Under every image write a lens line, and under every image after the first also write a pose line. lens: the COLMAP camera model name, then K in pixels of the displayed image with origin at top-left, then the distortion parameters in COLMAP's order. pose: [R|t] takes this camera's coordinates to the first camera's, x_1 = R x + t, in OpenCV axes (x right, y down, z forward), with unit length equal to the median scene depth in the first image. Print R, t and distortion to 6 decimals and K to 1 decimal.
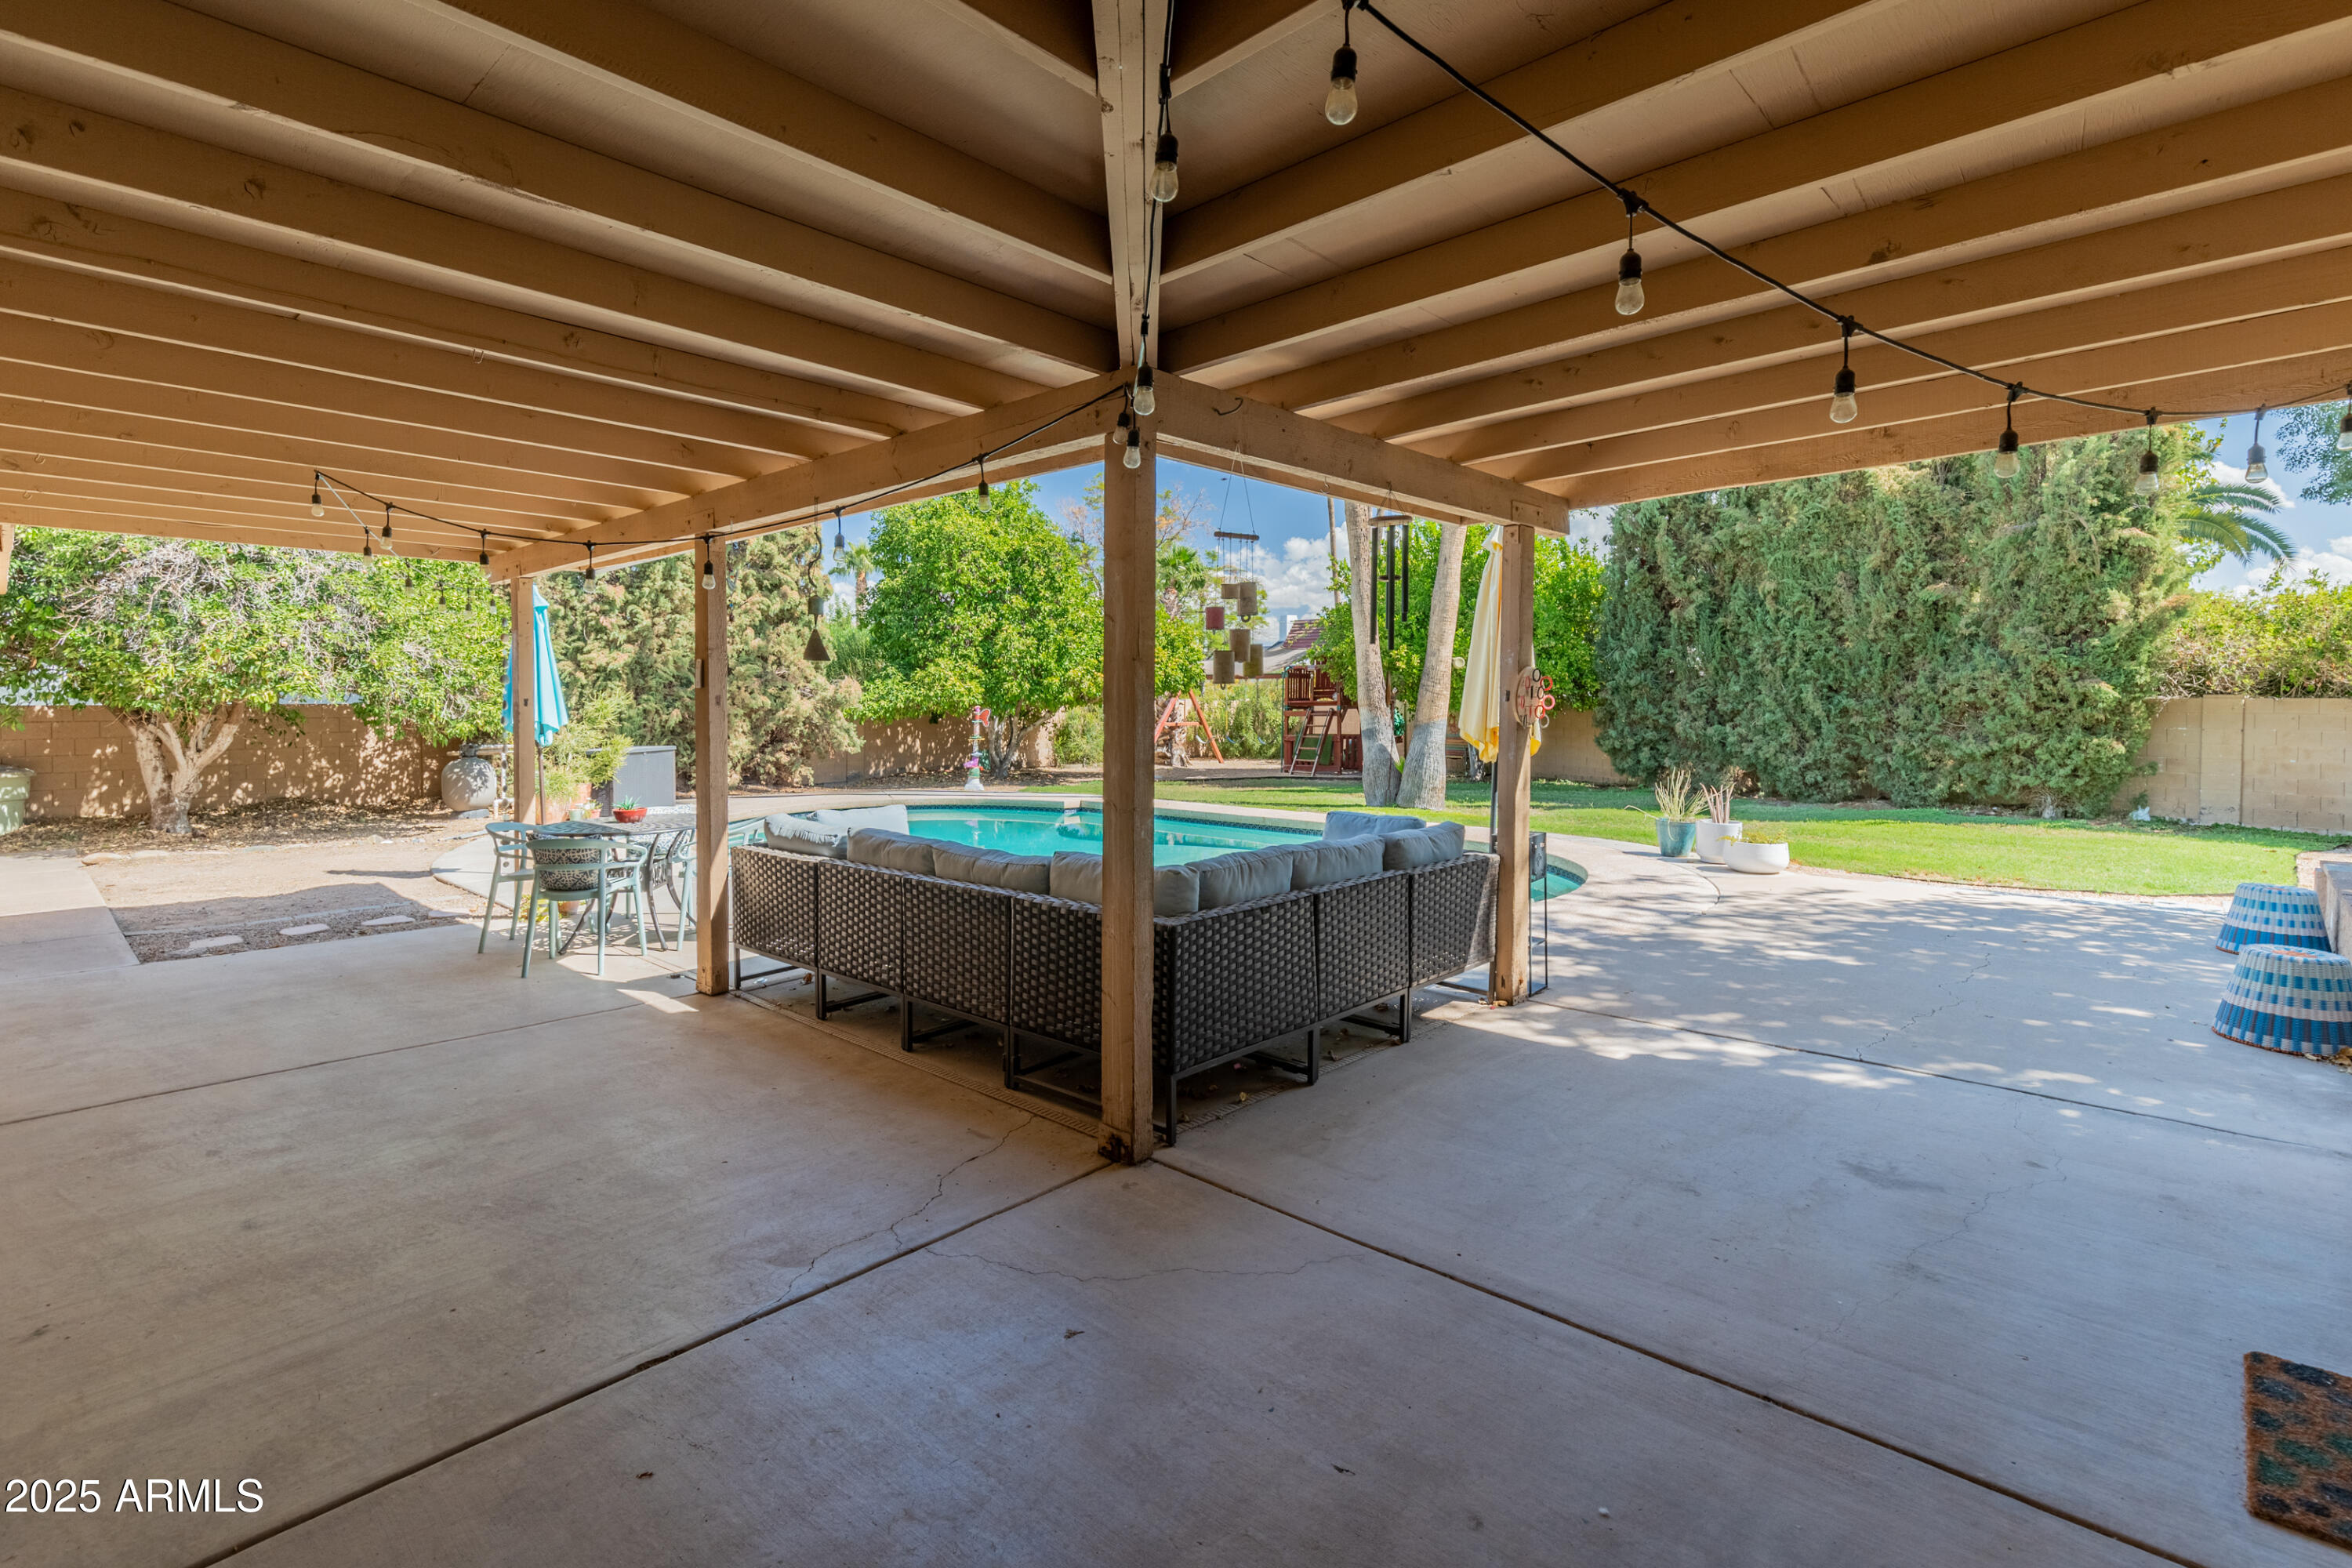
lens RADIAL K [[1107.8, 0, 1180.5], [0, 1107.8, 707.5], [0, 0, 1]] dist [0.012360, -0.003362]
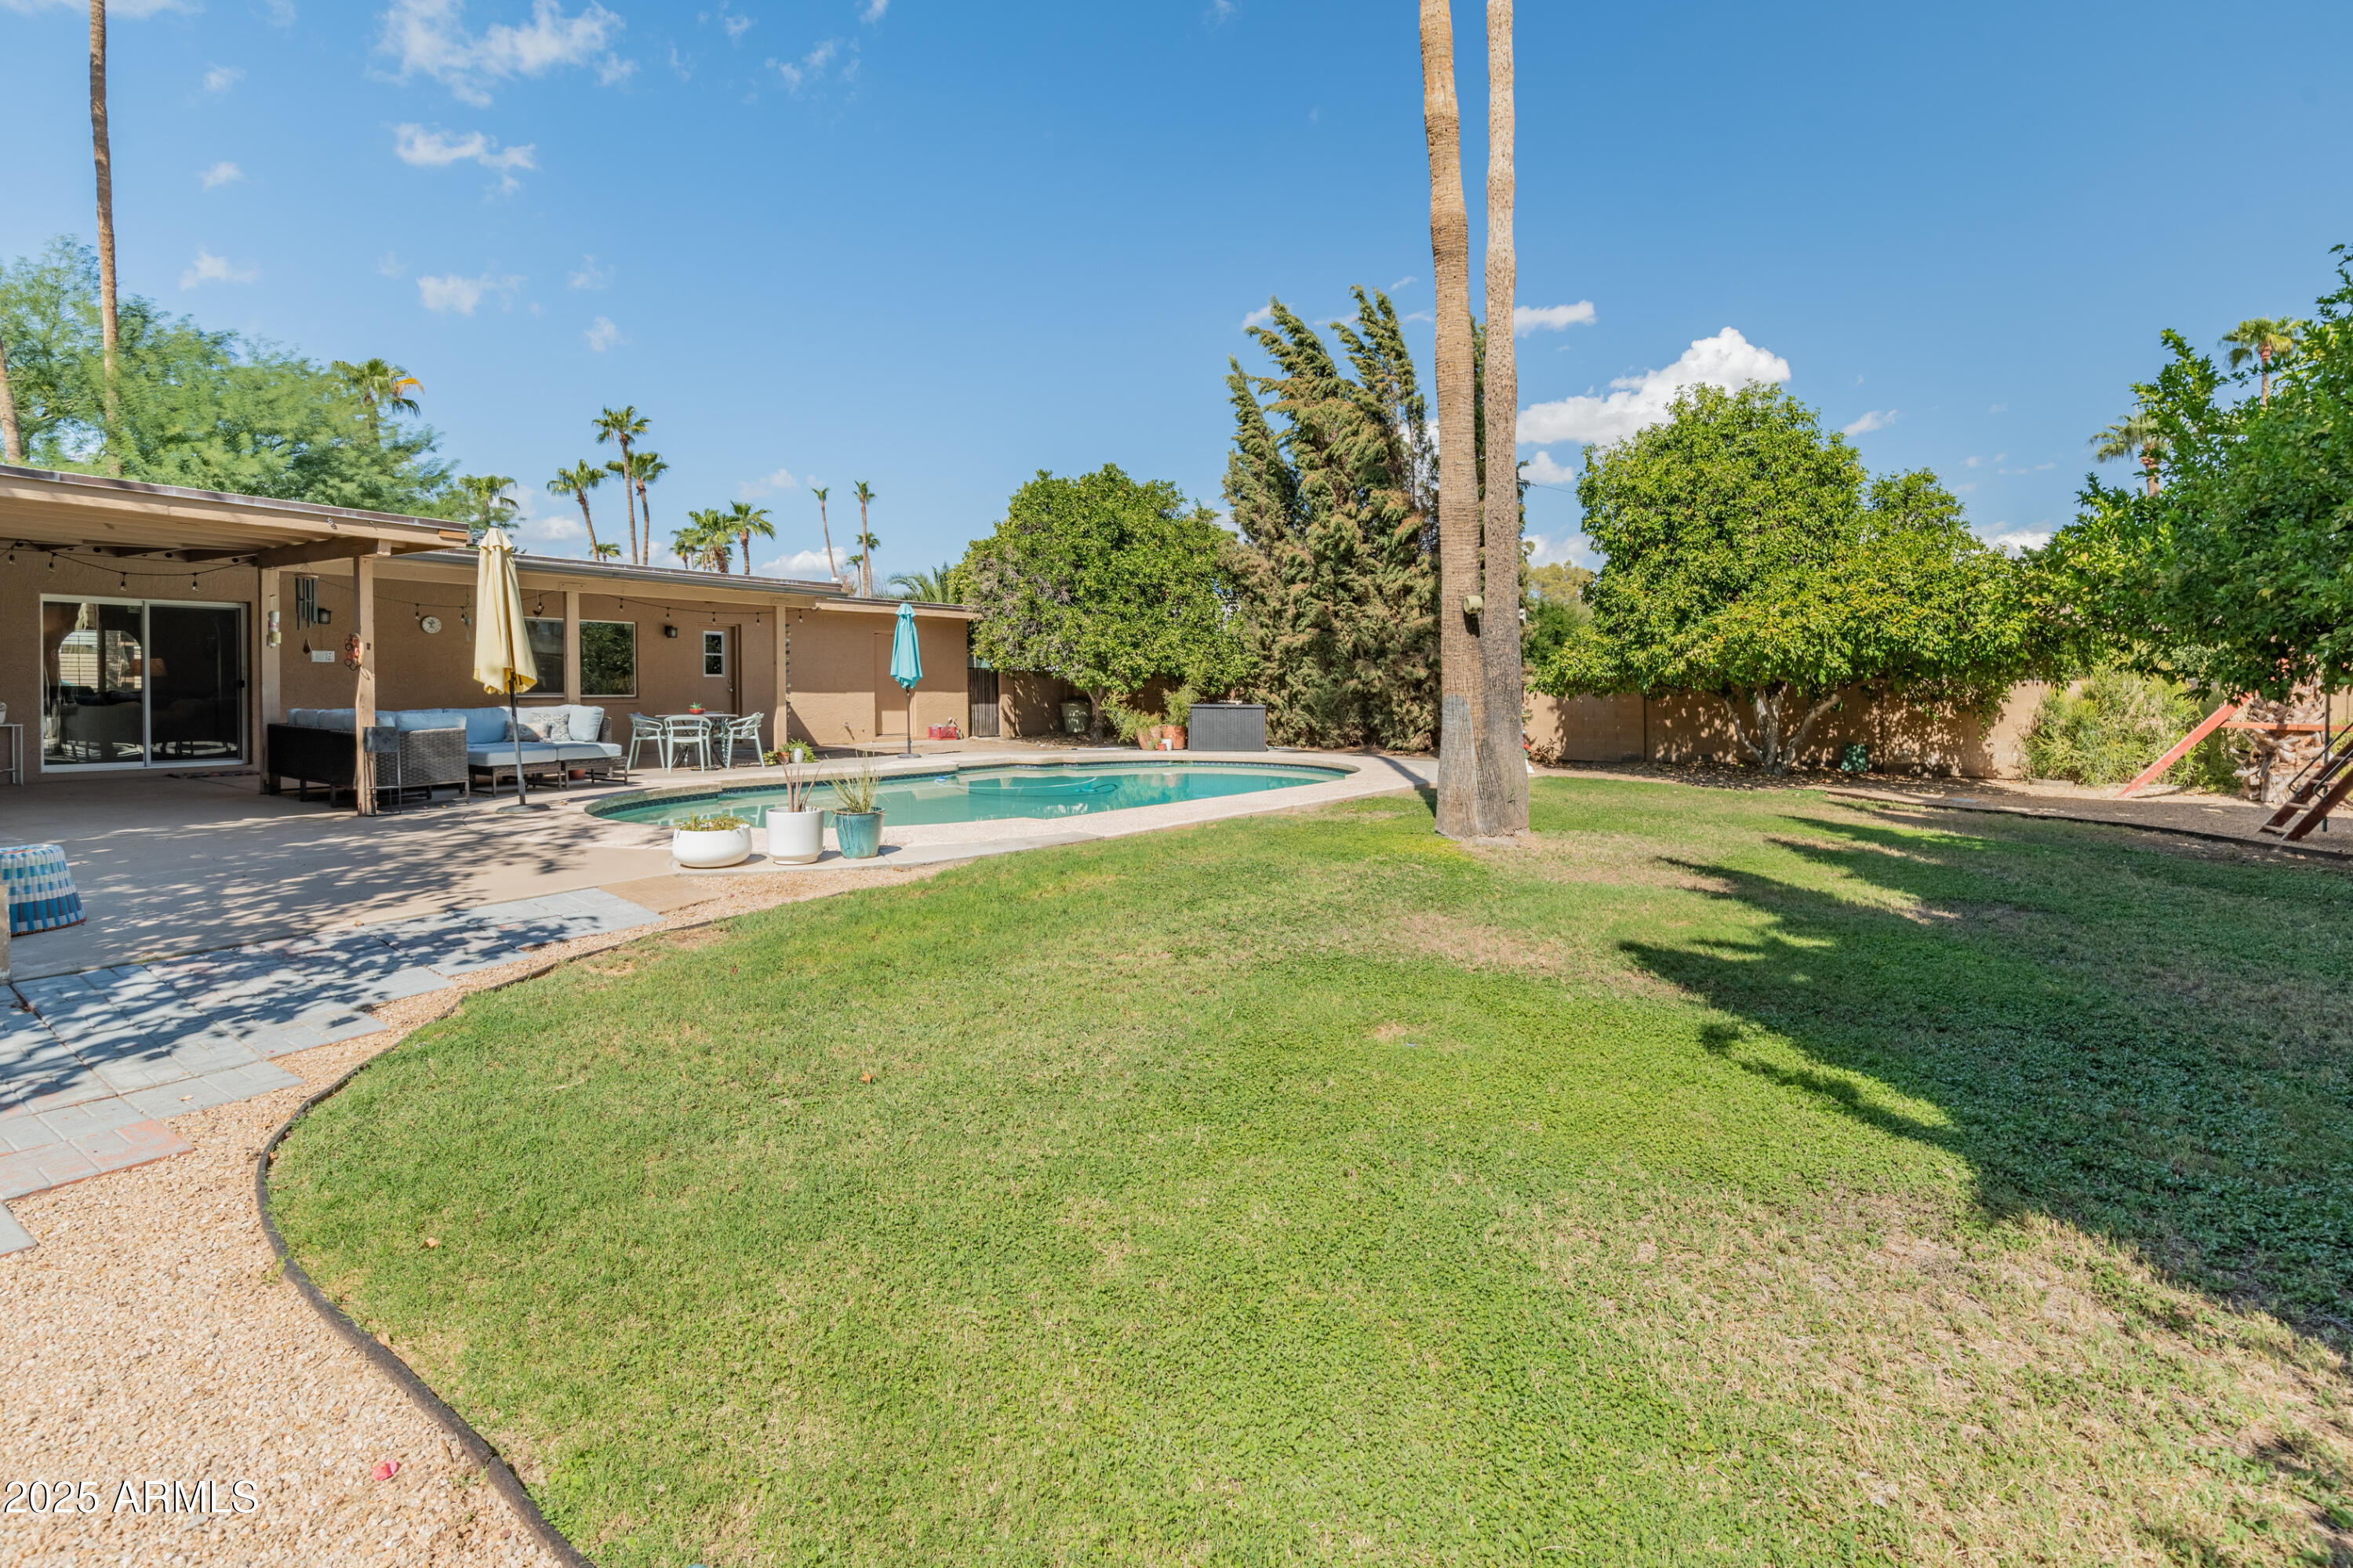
lens RADIAL K [[1108.3, 0, 1199.5], [0, 1108.3, 671.9], [0, 0, 1]] dist [0.012360, -0.003362]
pose [[0.130768, -0.002358, -0.991410, 0.858549], [-0.020525, 0.999776, -0.005086, 0.003961], [0.991201, 0.021014, 0.130690, 0.764845]]
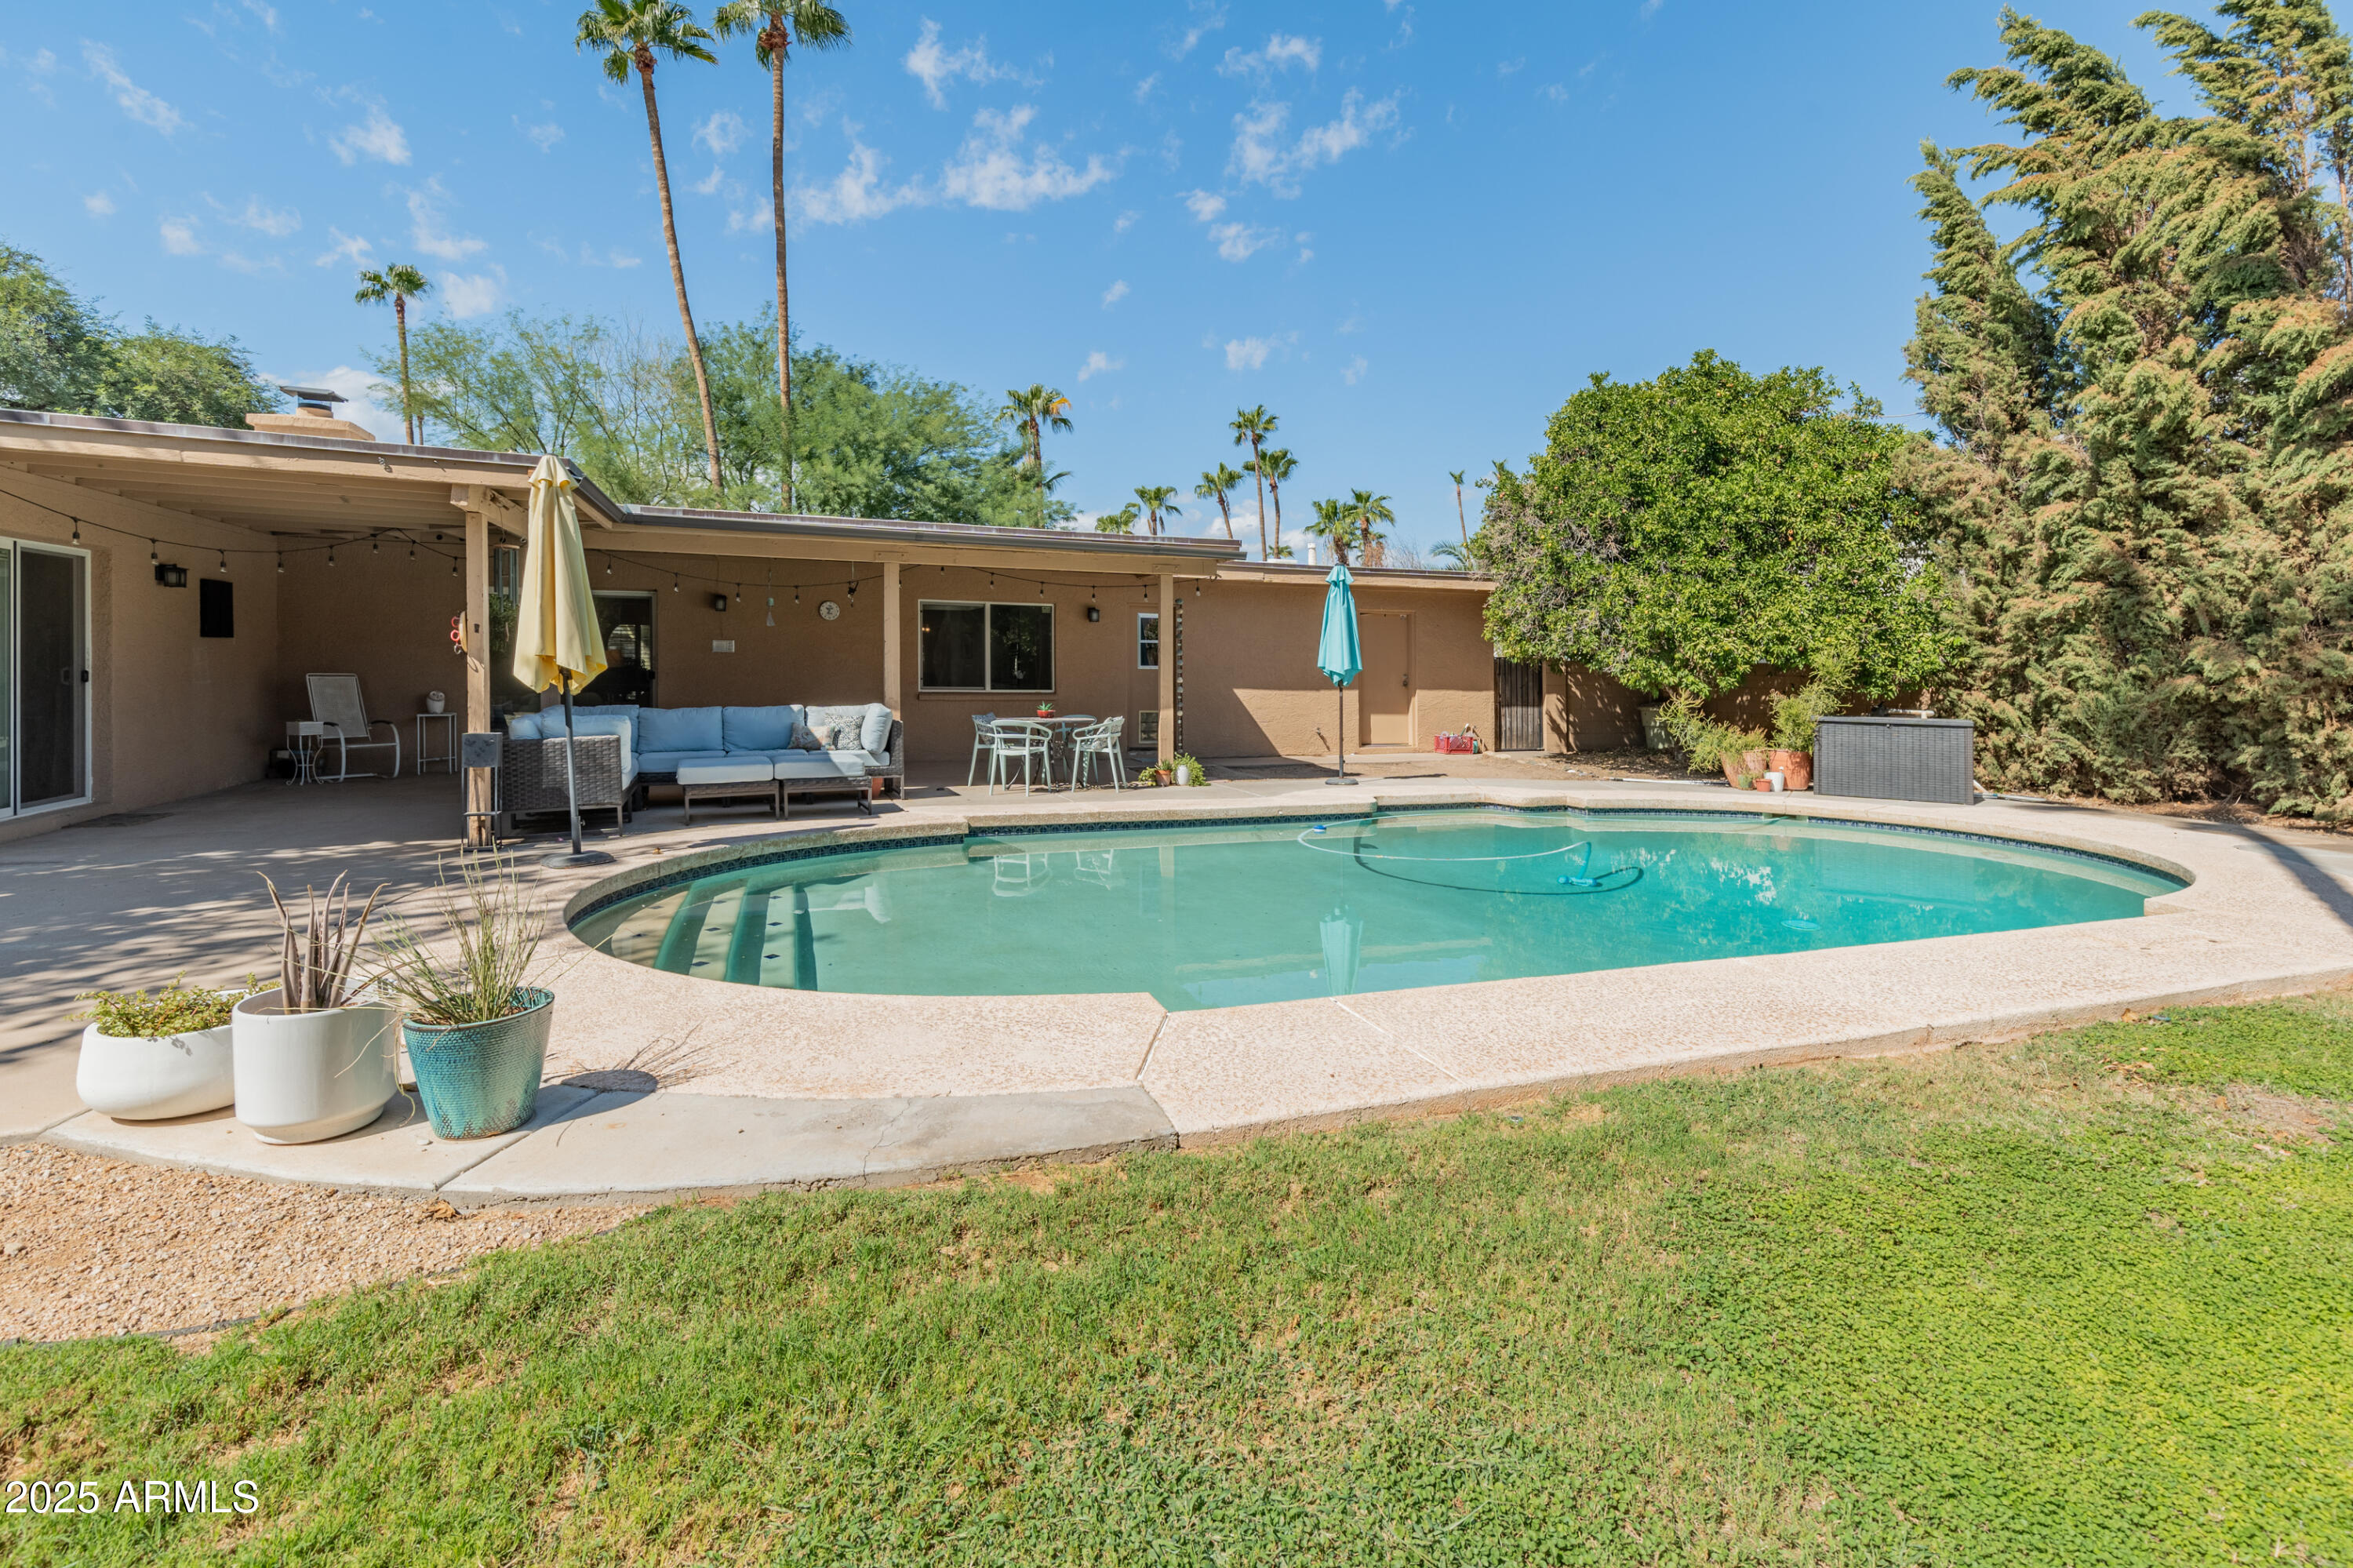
lens RADIAL K [[1108.3, 0, 1207.0], [0, 1108.3, 672.0], [0, 0, 1]] dist [0.012360, -0.003362]
pose [[-0.442376, 0.004250, -0.896820, 0.448861], [-0.019629, 0.999703, 0.014421, 0.001658], [0.896615, 0.023983, -0.442161, 0.886079]]
